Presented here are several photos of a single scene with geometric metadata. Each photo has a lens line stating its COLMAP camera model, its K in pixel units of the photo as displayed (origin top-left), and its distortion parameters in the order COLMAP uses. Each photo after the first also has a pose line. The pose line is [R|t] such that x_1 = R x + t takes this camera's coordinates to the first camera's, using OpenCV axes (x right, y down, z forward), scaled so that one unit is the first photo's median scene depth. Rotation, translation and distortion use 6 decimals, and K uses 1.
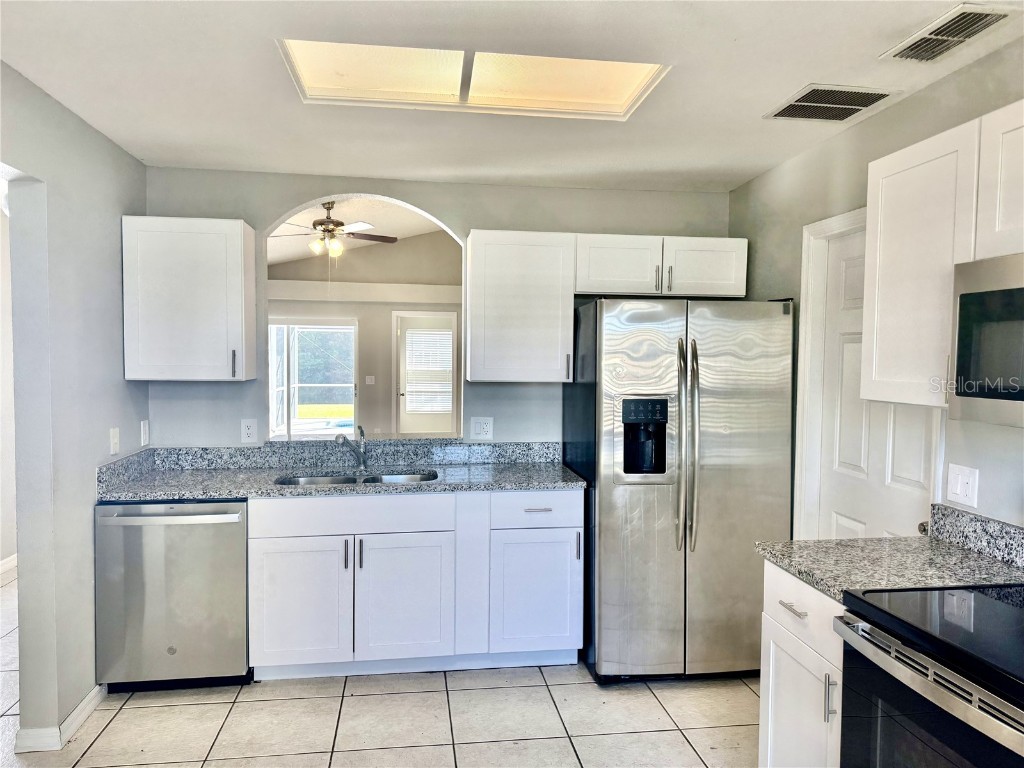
lens RADIAL K [[722.5, 0, 511.4], [0, 722.5, 384.7], [0, 0, 1]] dist [0.027804, -0.006559]
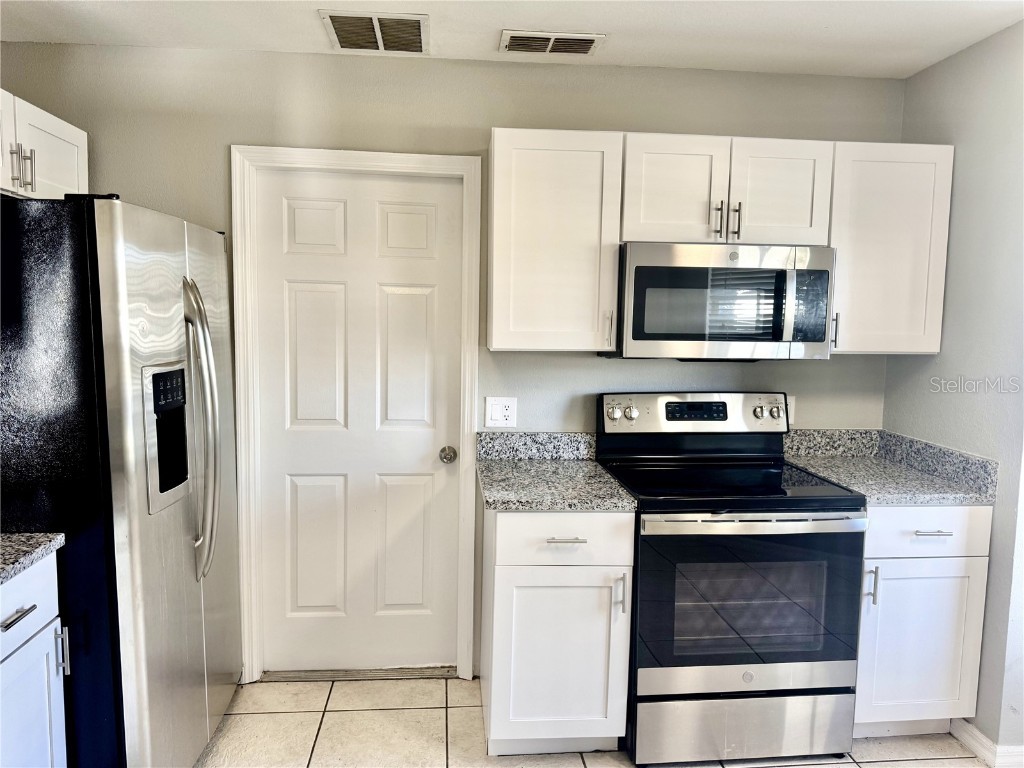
lens RADIAL K [[722.5, 0, 511.1], [0, 722.5, 388.1], [0, 0, 1]] dist [0.027804, -0.006559]
pose [[0.052325, -0.110340, 0.992516, -0.621146], [0.025251, 0.993706, 0.109141, -0.038653], [-0.998311, 0.019351, 0.054782, 0.937486]]
